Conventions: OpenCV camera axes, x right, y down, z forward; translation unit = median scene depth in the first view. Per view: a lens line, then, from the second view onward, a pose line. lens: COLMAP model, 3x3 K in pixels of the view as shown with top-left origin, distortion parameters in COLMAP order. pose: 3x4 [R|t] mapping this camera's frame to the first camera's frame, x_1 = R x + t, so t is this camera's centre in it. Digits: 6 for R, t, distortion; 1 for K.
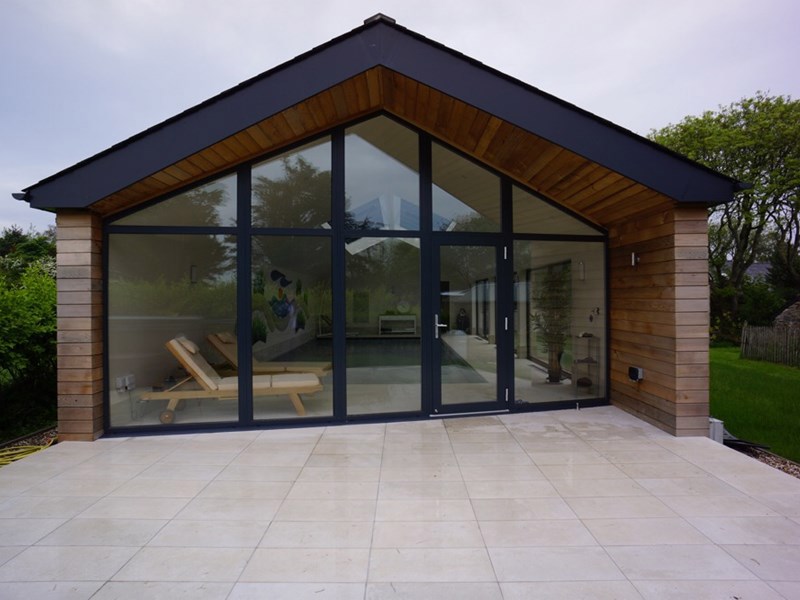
lens RADIAL K [[472.4, 0, 394.4], [0, 472.4, 299.4], [0, 0, 1]] dist [-0.084054, 0.051634]
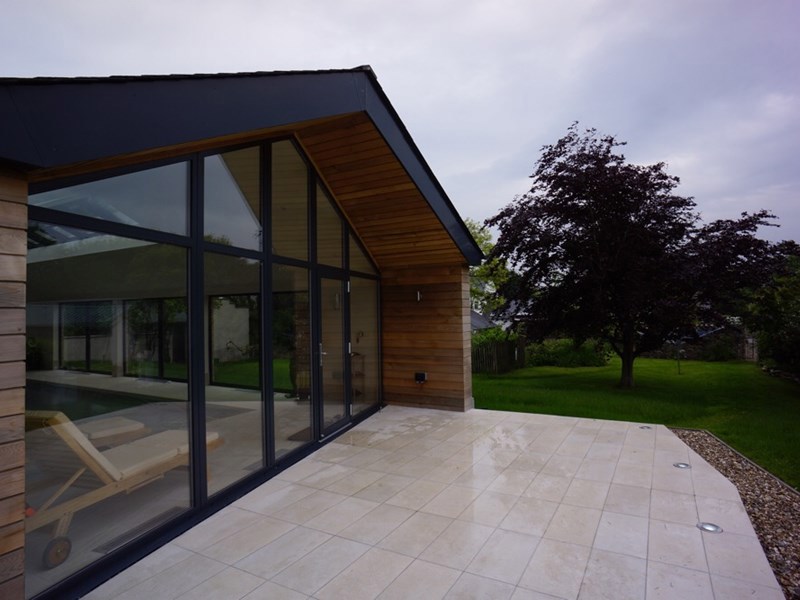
lens RADIAL K [[472.4, 0, 394.4], [0, 472.4, 299.4], [0, 0, 1]] dist [-0.084054, 0.051634]
pose [[0.492644, 0.022104, 0.869950, -0.742921], [0.016905, 0.999246, -0.034962, -0.026146], [-0.870067, 0.031930, 0.491899, 0.340243]]
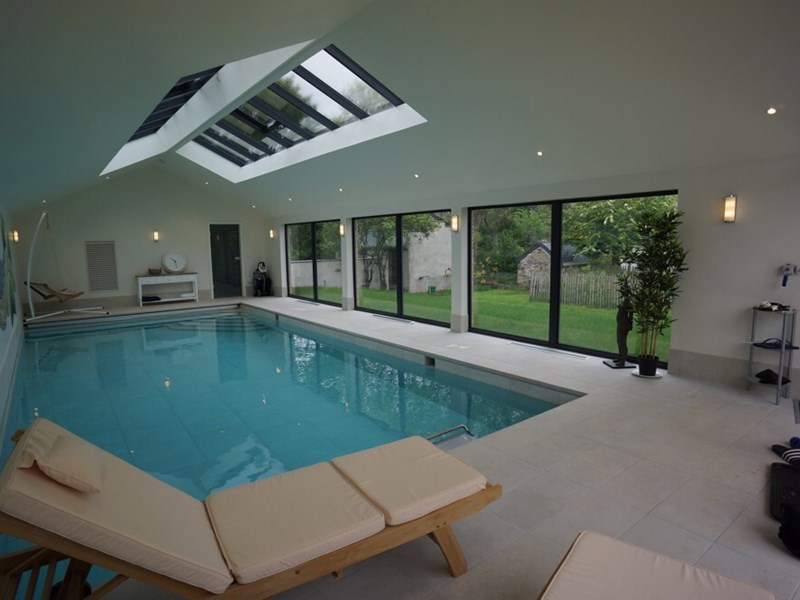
lens RADIAL K [[472.4, 0, 394.4], [0, 472.4, 299.4], [0, 0, 1]] dist [-0.084054, 0.051634]
pose [[0.793708, -0.078636, 0.603195, -0.452386], [0.011071, 0.993312, 0.114926, -0.012796], [-0.608198, -0.084539, 0.789271, 1.008926]]
